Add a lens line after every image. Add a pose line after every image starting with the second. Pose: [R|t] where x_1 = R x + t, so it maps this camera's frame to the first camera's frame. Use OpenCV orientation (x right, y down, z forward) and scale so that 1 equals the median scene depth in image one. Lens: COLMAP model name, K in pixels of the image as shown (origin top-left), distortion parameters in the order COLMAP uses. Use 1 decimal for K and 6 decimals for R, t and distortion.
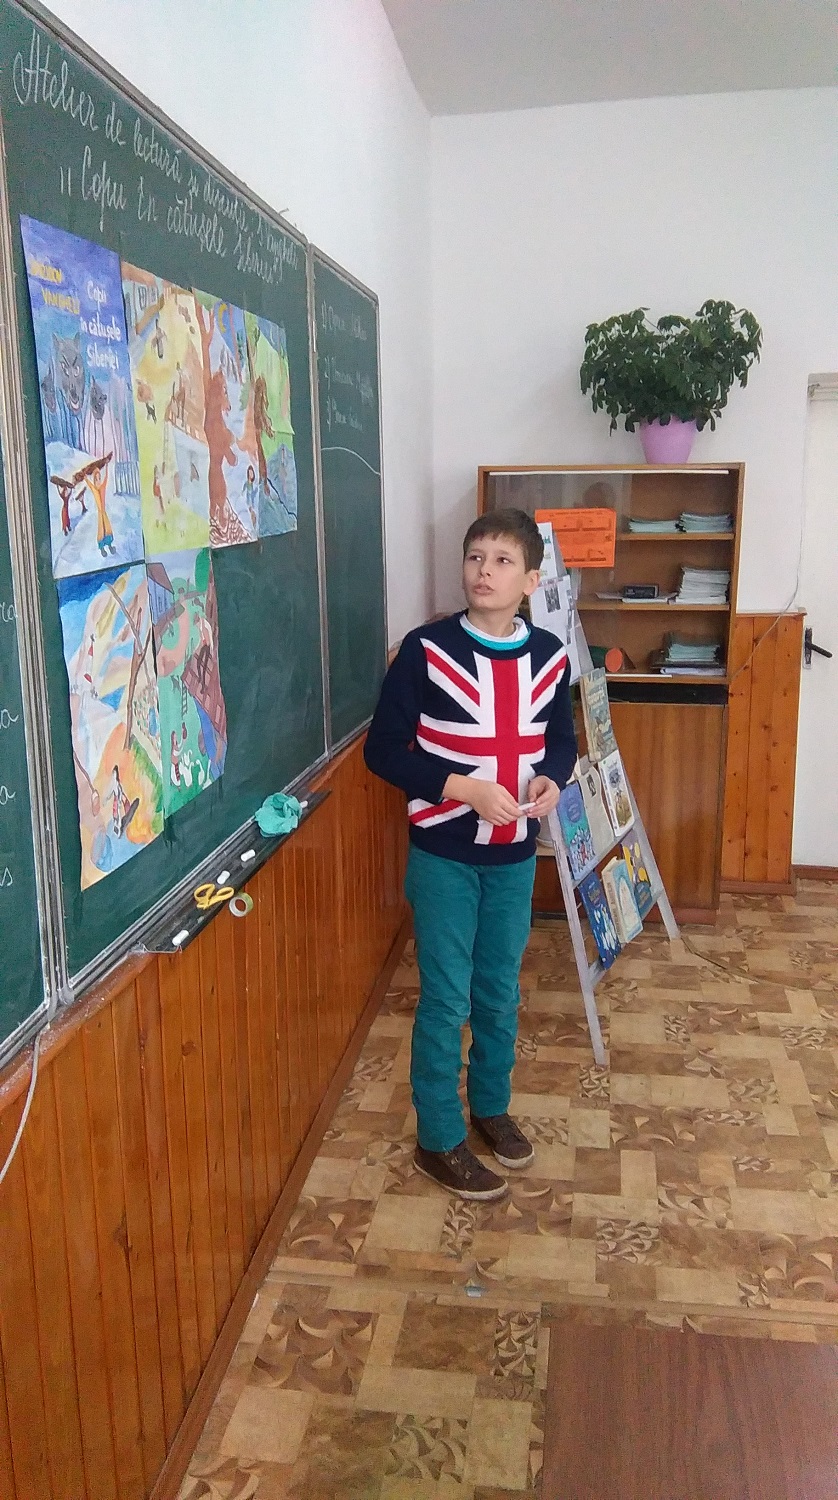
lens RADIAL K [[1188.5, 0, 430.2], [0, 1188.5, 740.4], [0, 0, 1]] dist [0.116851, -0.237002]
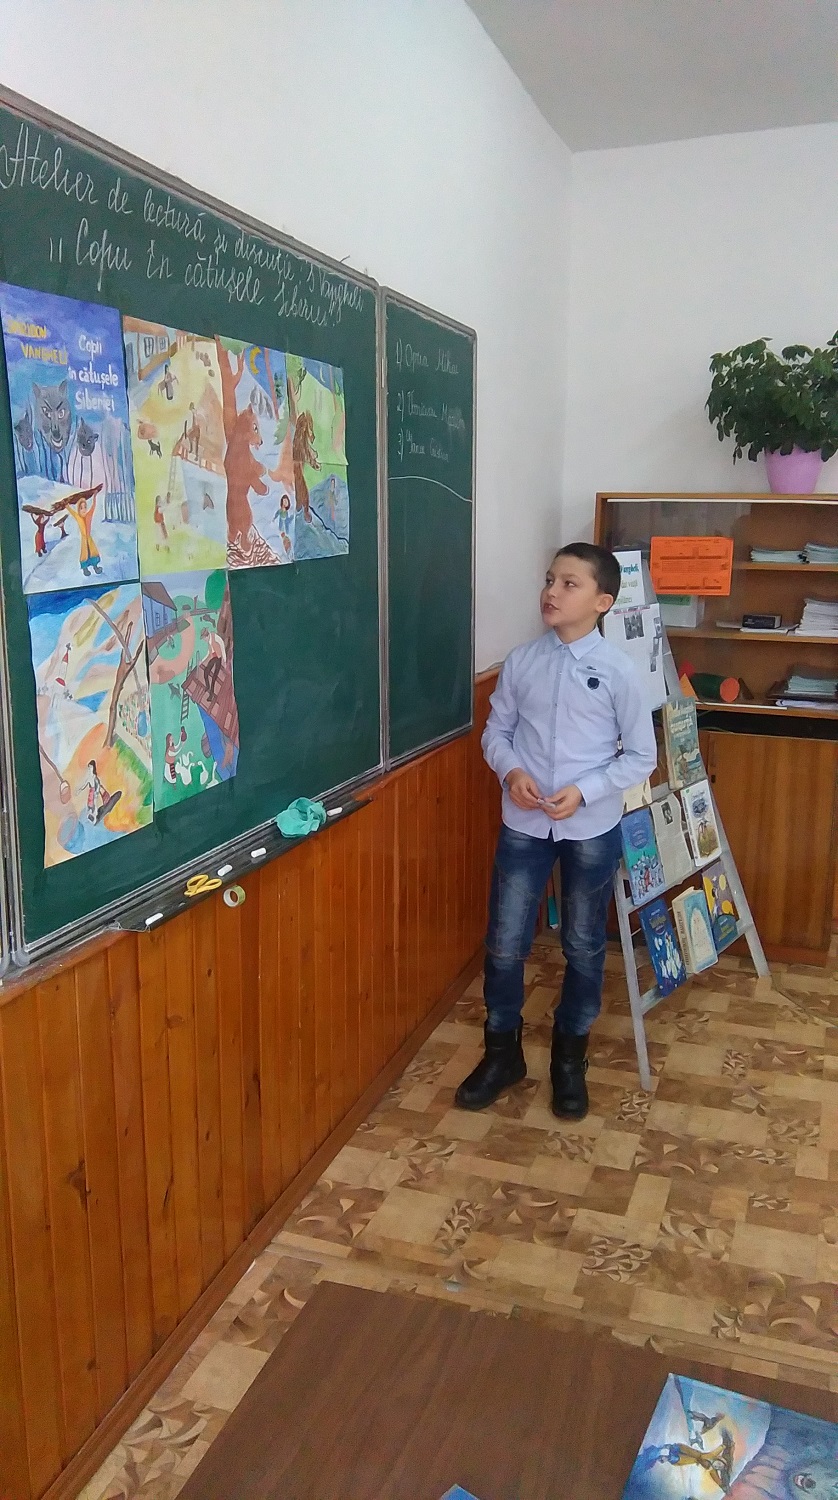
lens RADIAL K [[1185.8, 0, 424.6], [0, 1185.8, 743.2], [0, 0, 1]] dist [0.128677, -0.266440]
pose [[0.981820, 0.050271, -0.183036, 0.177968], [-0.052890, 0.998556, -0.009451, -0.000745], [0.182297, 0.018960, 0.983061, -0.036801]]
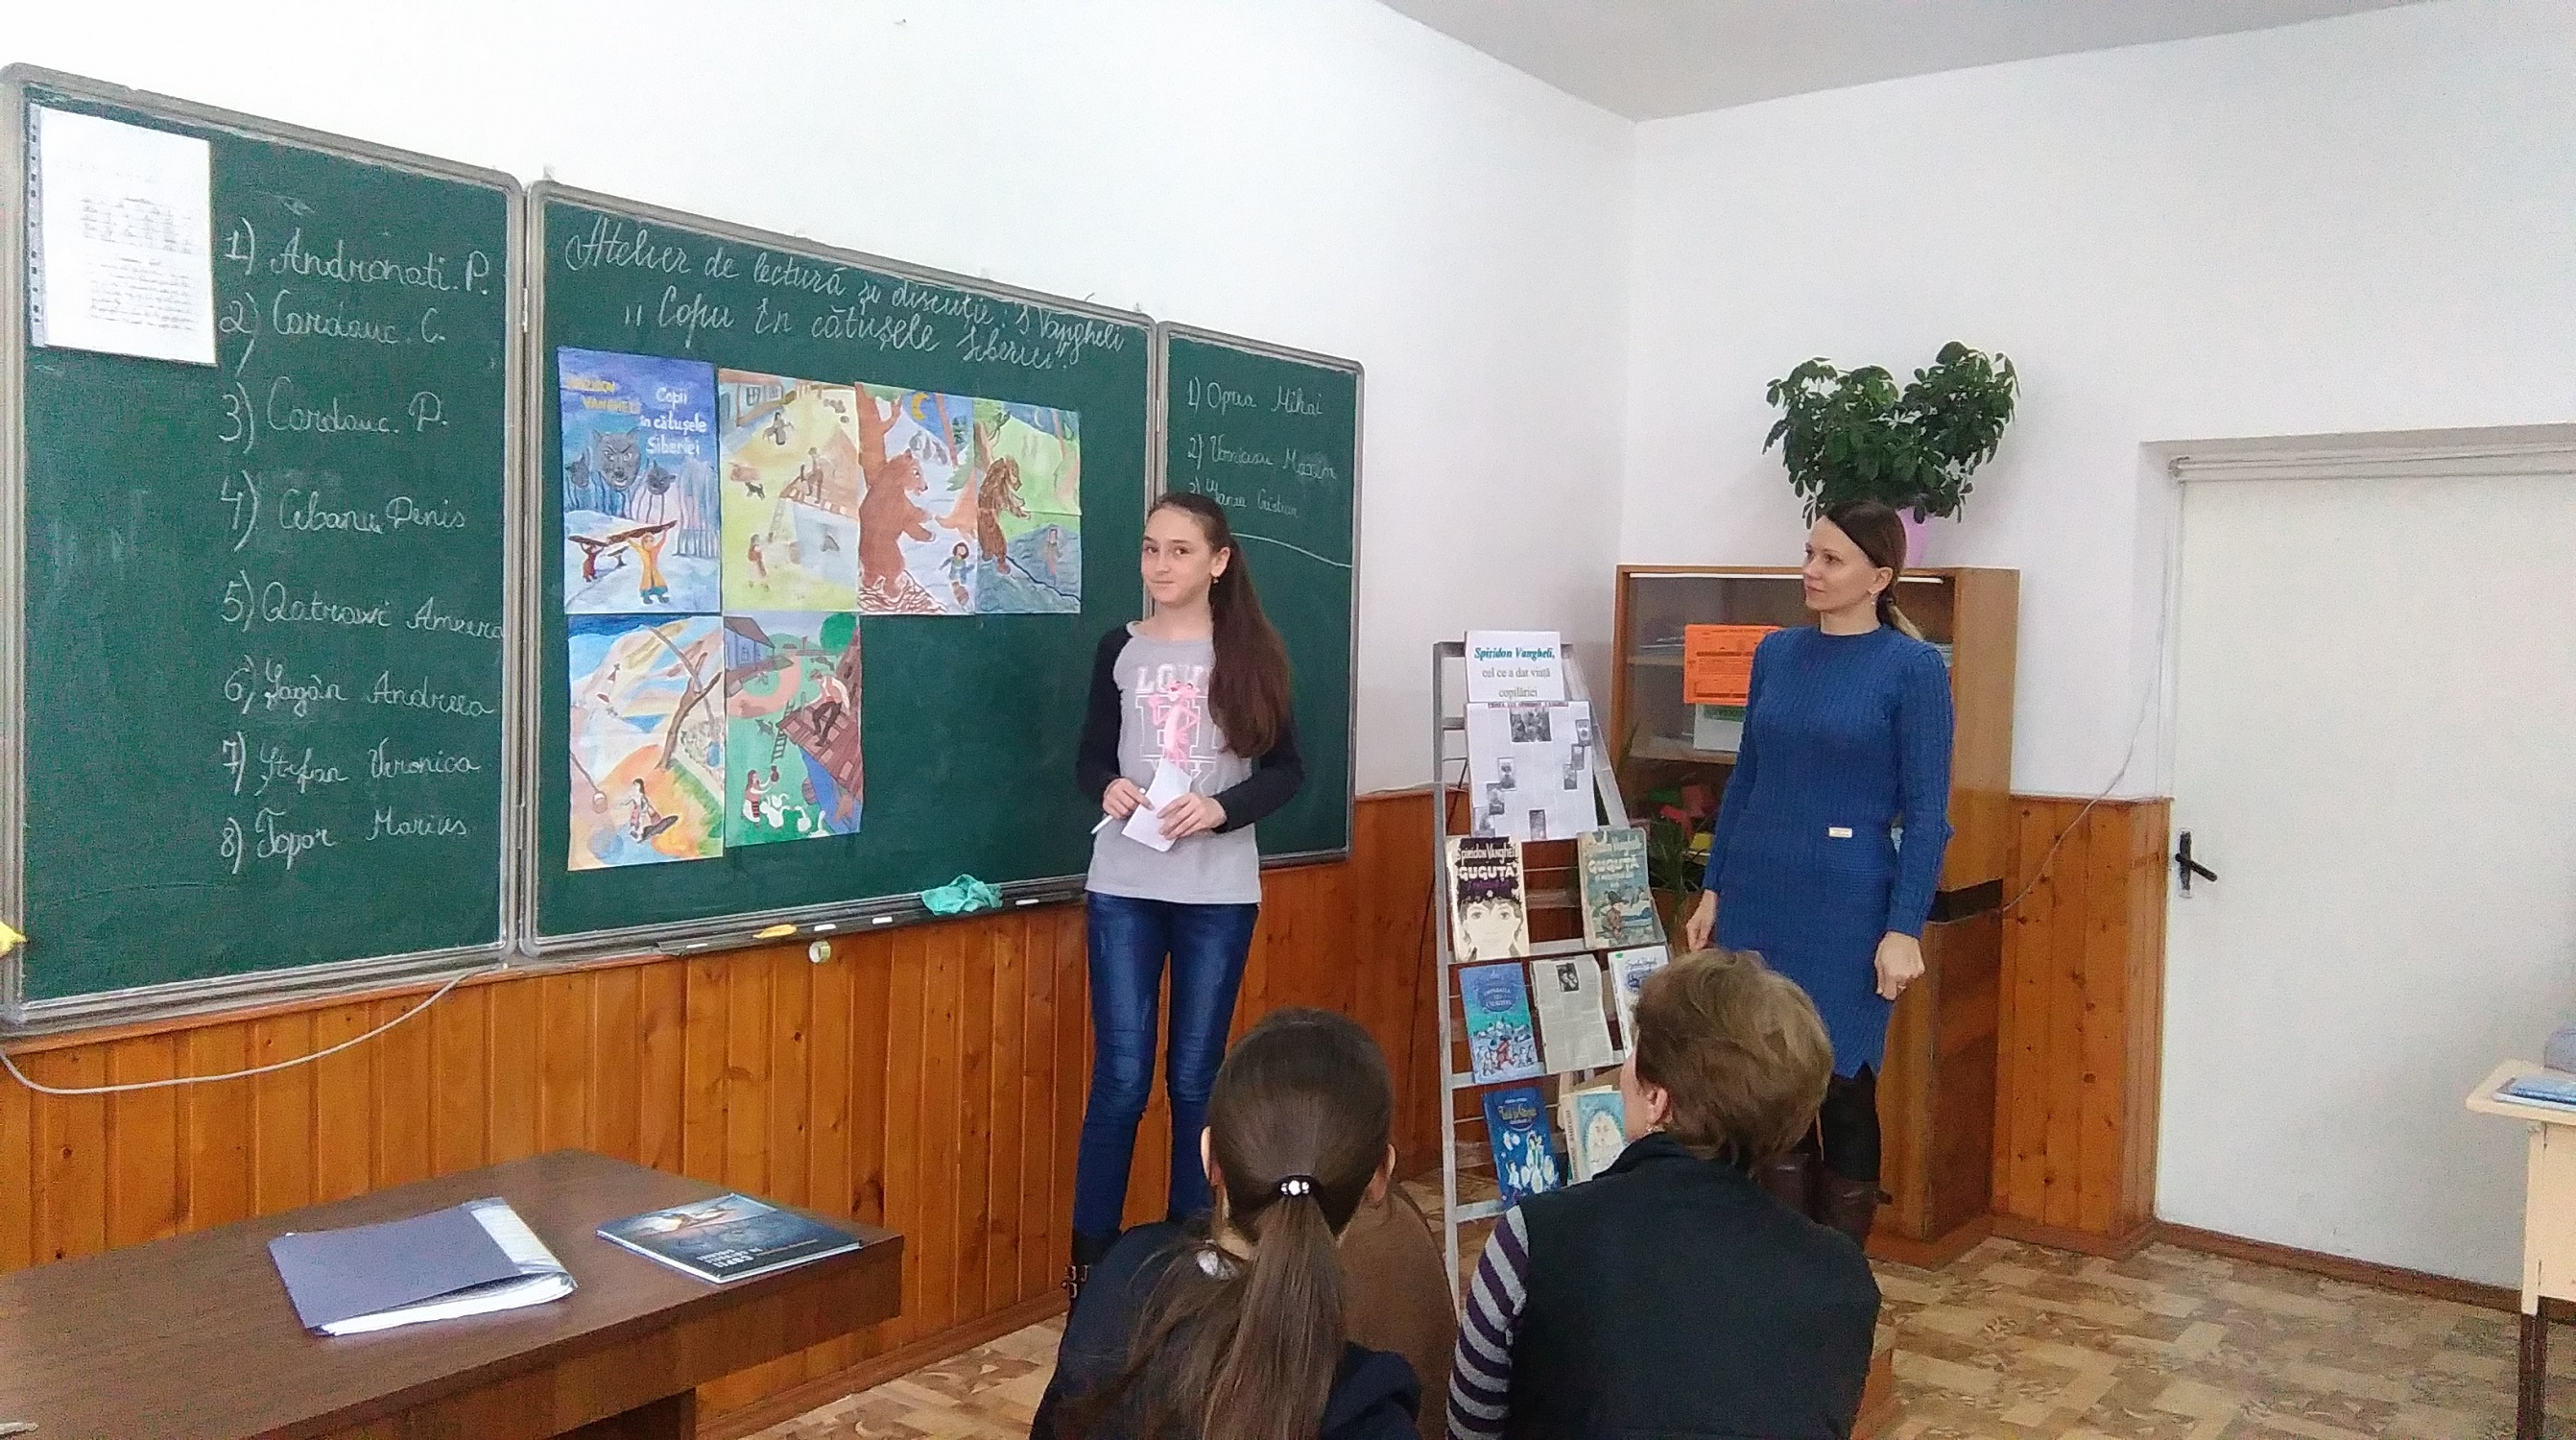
lens RADIAL K [[2036.6, 0, 1308.0], [0, 2036.6, 709.5], [0, 0, 1]] dist [0.128677, -0.266440]
pose [[0.882158, 0.050360, -0.468254, 0.896216], [-0.127167, 0.982805, -0.133875, 0.100608], [0.453460, 0.177645, 0.873393, -0.342181]]
